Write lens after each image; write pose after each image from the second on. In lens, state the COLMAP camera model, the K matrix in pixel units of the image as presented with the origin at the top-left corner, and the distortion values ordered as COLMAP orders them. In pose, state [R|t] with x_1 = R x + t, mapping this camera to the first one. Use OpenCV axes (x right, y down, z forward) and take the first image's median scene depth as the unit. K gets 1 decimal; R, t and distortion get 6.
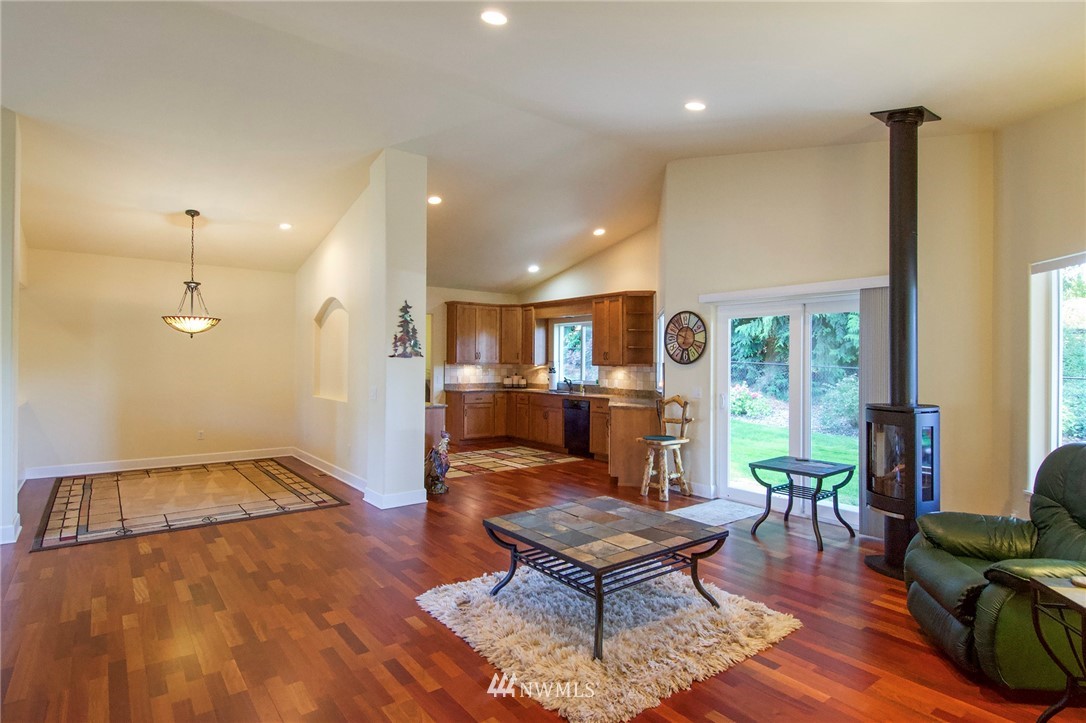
lens RADIAL K [[572.1, 0, 555.4], [0, 572.1, 356.5], [0, 0, 1]] dist [0.047362, -0.033934]
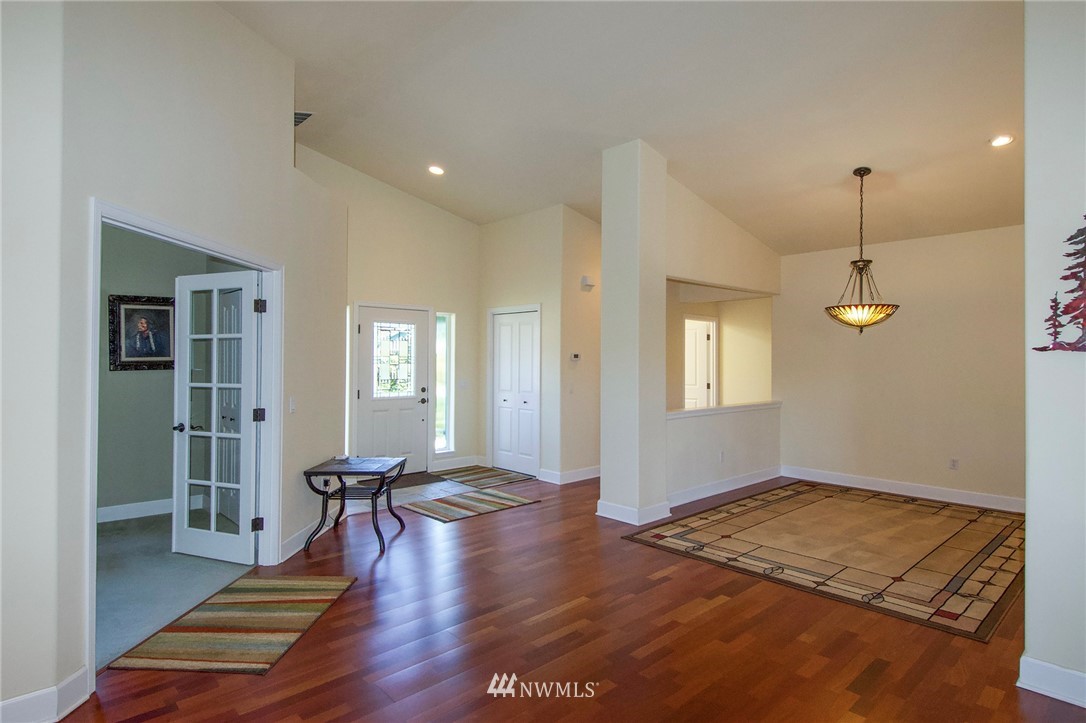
lens RADIAL K [[580.3, 0, 540.4], [0, 580.3, 353.9], [0, 0, 1]] dist [-0.004089, -0.001397]
pose [[0.087035, -0.016380, -0.996071, 0.106779], [-0.002063, 0.999860, -0.016623, 0.010175], [0.996203, 0.003502, 0.086989, 0.506136]]
